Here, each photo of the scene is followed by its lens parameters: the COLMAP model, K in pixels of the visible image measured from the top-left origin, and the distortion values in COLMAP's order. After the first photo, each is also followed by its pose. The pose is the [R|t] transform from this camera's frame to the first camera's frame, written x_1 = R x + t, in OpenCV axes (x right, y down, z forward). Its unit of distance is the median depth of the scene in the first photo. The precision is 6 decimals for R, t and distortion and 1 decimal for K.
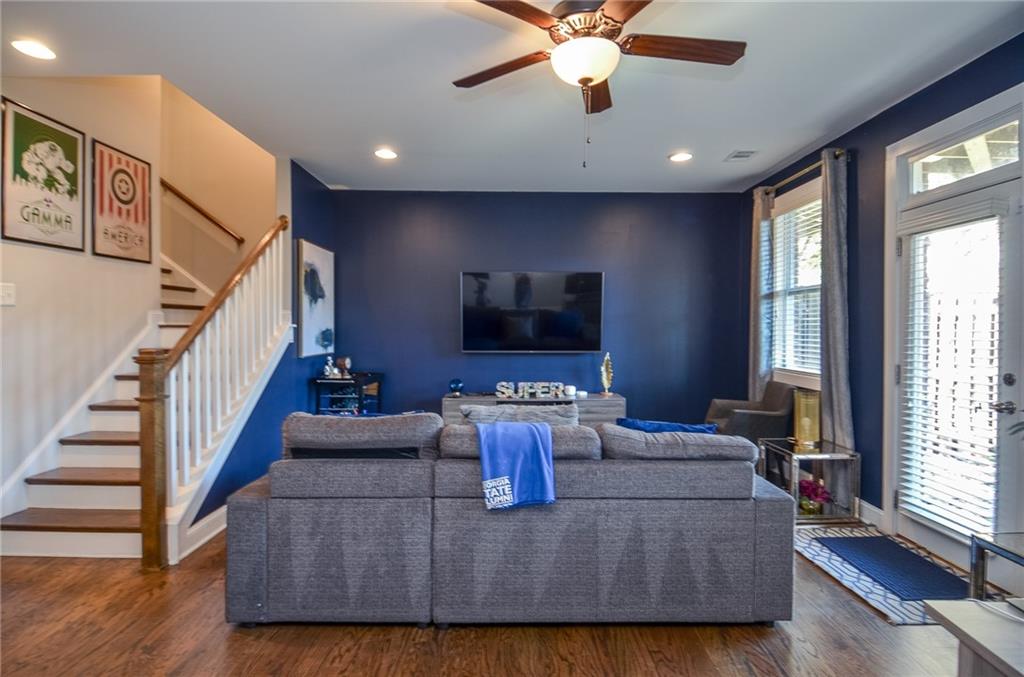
lens RADIAL K [[531.8, 0, 520.7], [0, 531.8, 336.1], [0, 0, 1]] dist [0.020878, -0.031106]
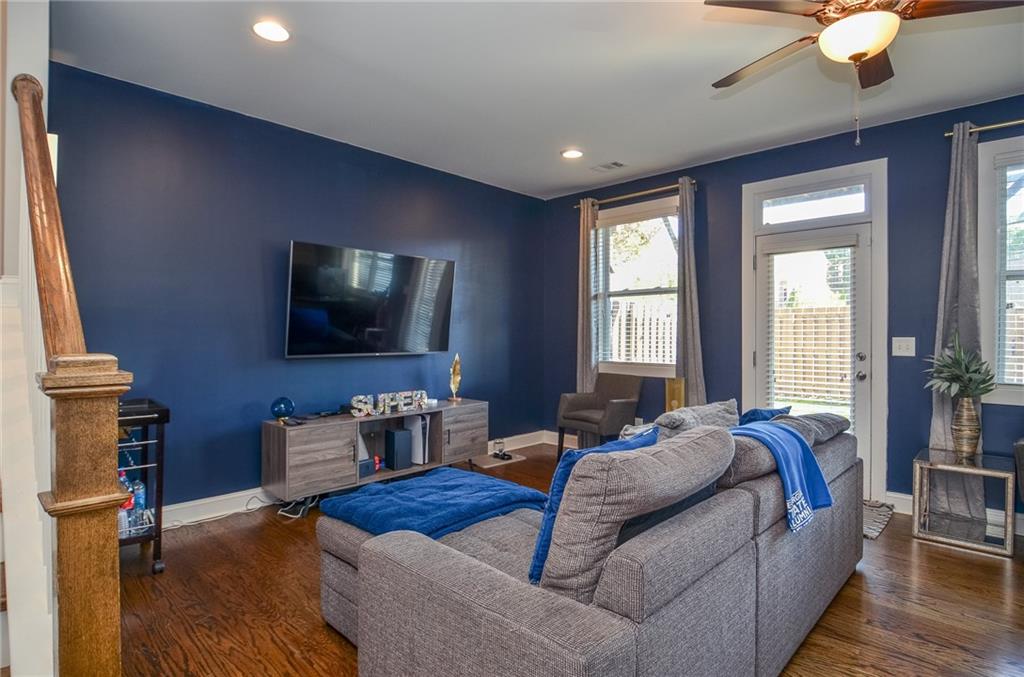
lens RADIAL K [[529.1, 0, 491.6], [0, 529.1, 336.5], [0, 0, 1]] dist [0.016678, -0.000234]
pose [[0.702591, -0.005837, 0.711570, -0.474325], [0.011216, 0.999933, -0.002872, 0.008147], [-0.711505, 0.009998, 0.702610, 0.375636]]
